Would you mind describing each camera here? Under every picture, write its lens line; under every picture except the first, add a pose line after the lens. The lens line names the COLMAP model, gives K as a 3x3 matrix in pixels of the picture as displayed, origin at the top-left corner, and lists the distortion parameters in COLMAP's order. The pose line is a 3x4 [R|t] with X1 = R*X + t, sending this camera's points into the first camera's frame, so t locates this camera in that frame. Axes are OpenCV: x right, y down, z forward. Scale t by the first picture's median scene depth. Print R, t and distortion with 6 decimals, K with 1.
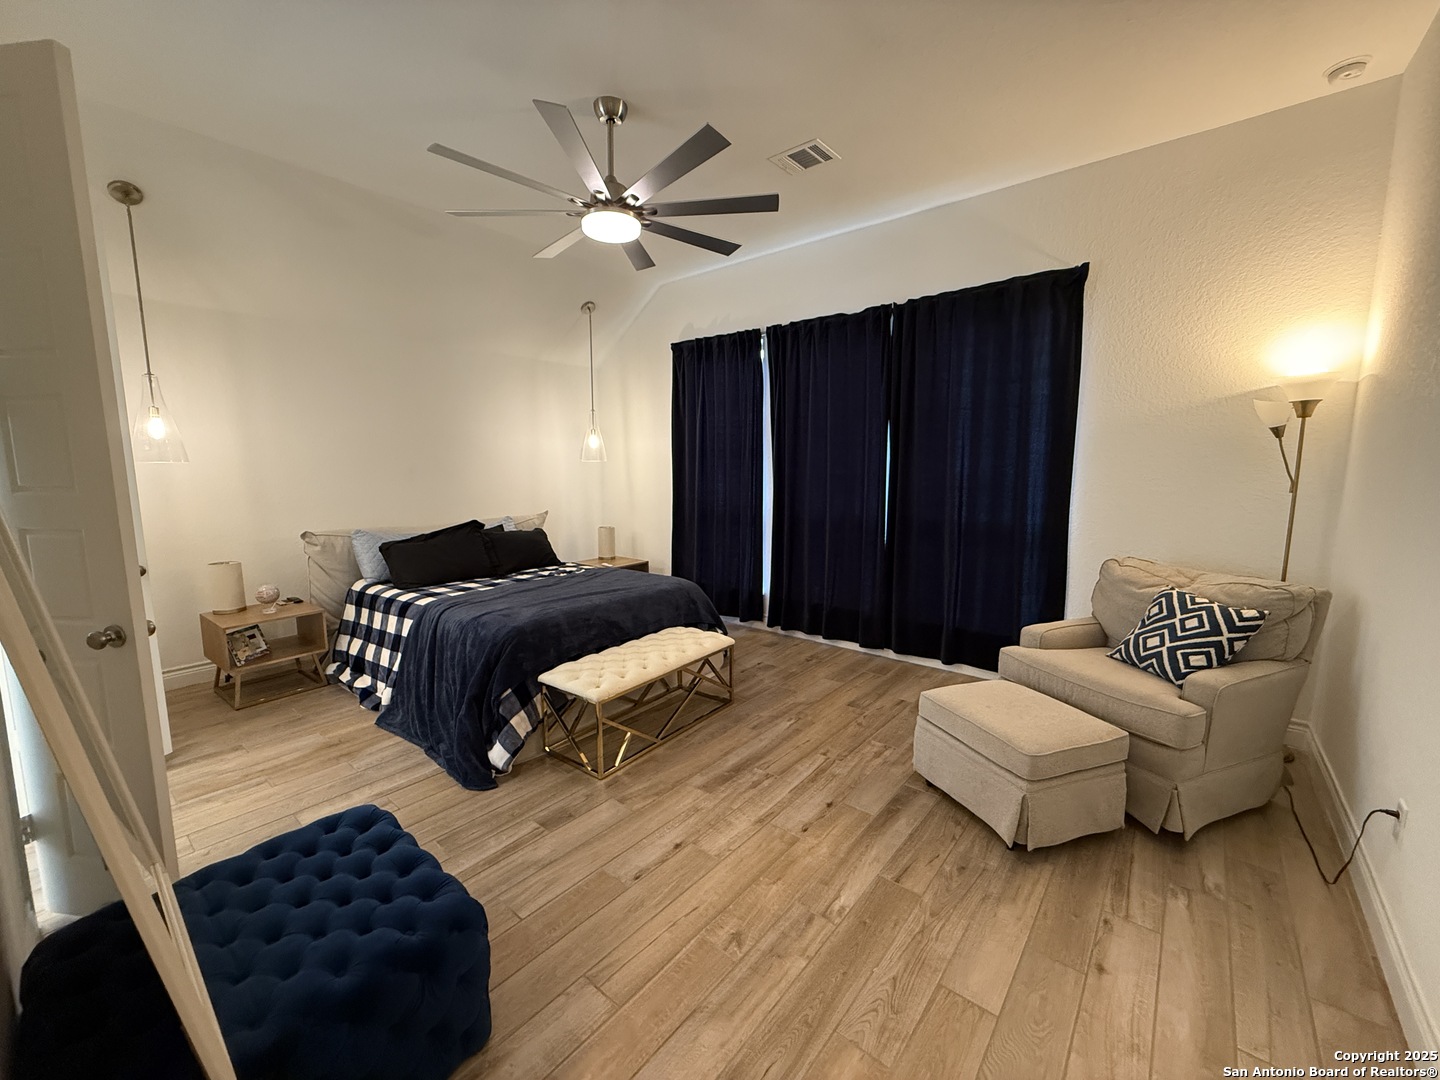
lens RADIAL K [[575.5, 0, 720.8], [0, 575.5, 535.1], [0, 0, 1]] dist [-0.000293, 0.000120]
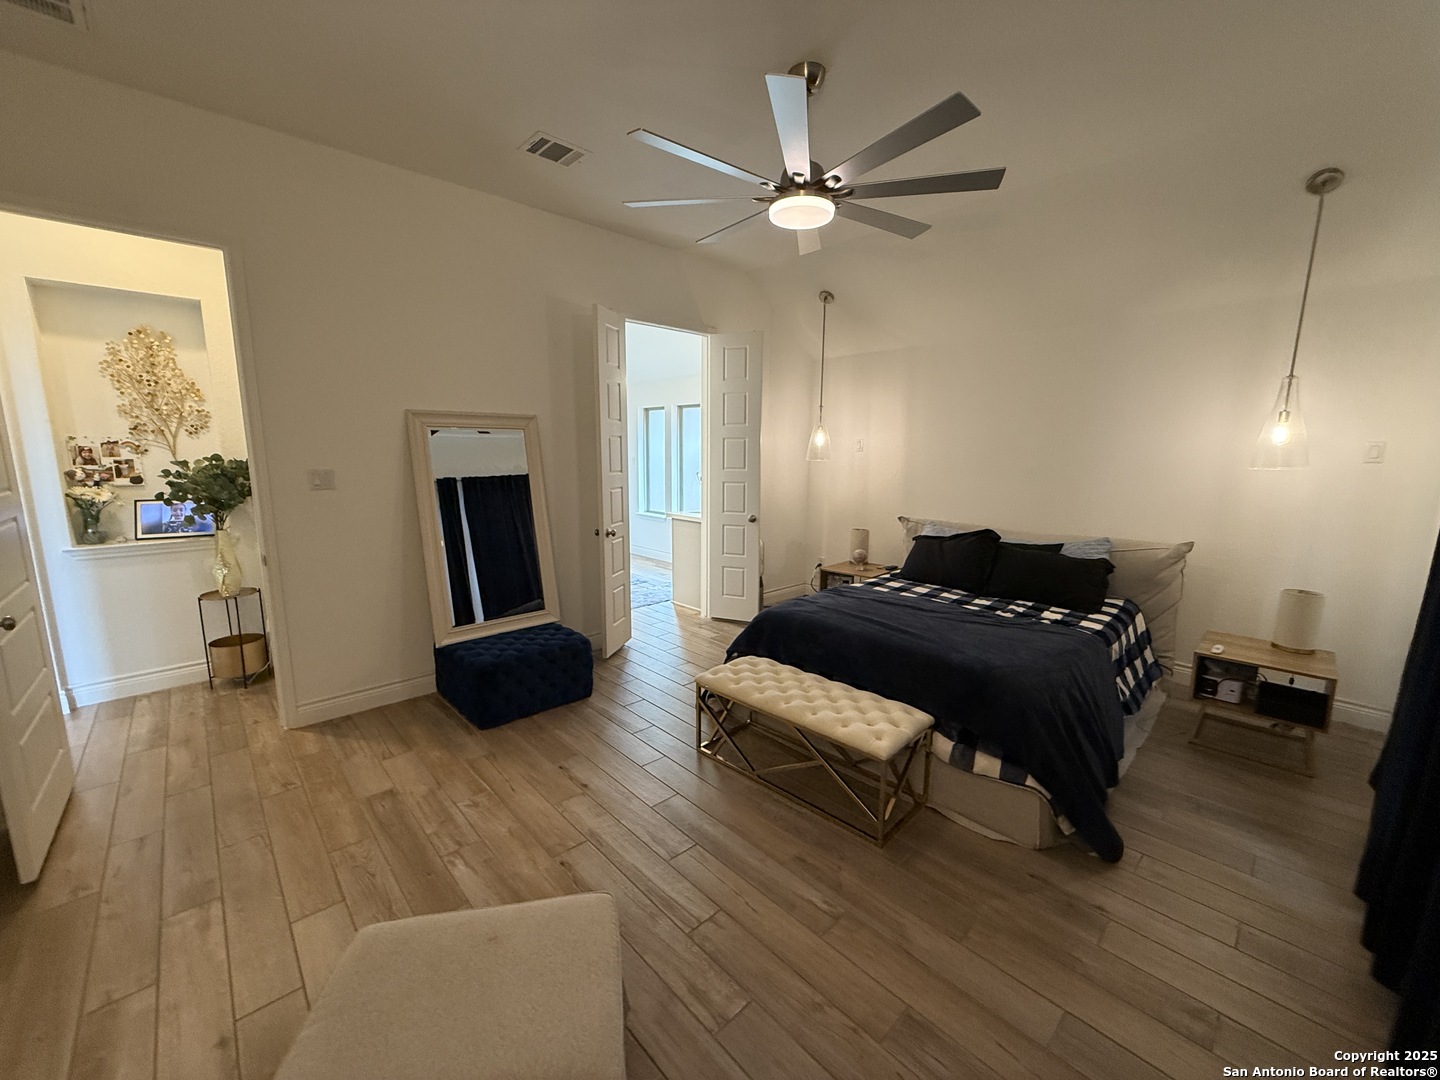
lens RADIAL K [[575.5, 0, 720.2], [0, 575.5, 541.8], [0, 0, 1]] dist [-0.000293, 0.000120]
pose [[-0.128527, 0.164291, -0.978003, 0.990101], [-0.128301, 0.975139, 0.180671, -0.225463], [0.983372, 0.148700, -0.104254, 1.312250]]
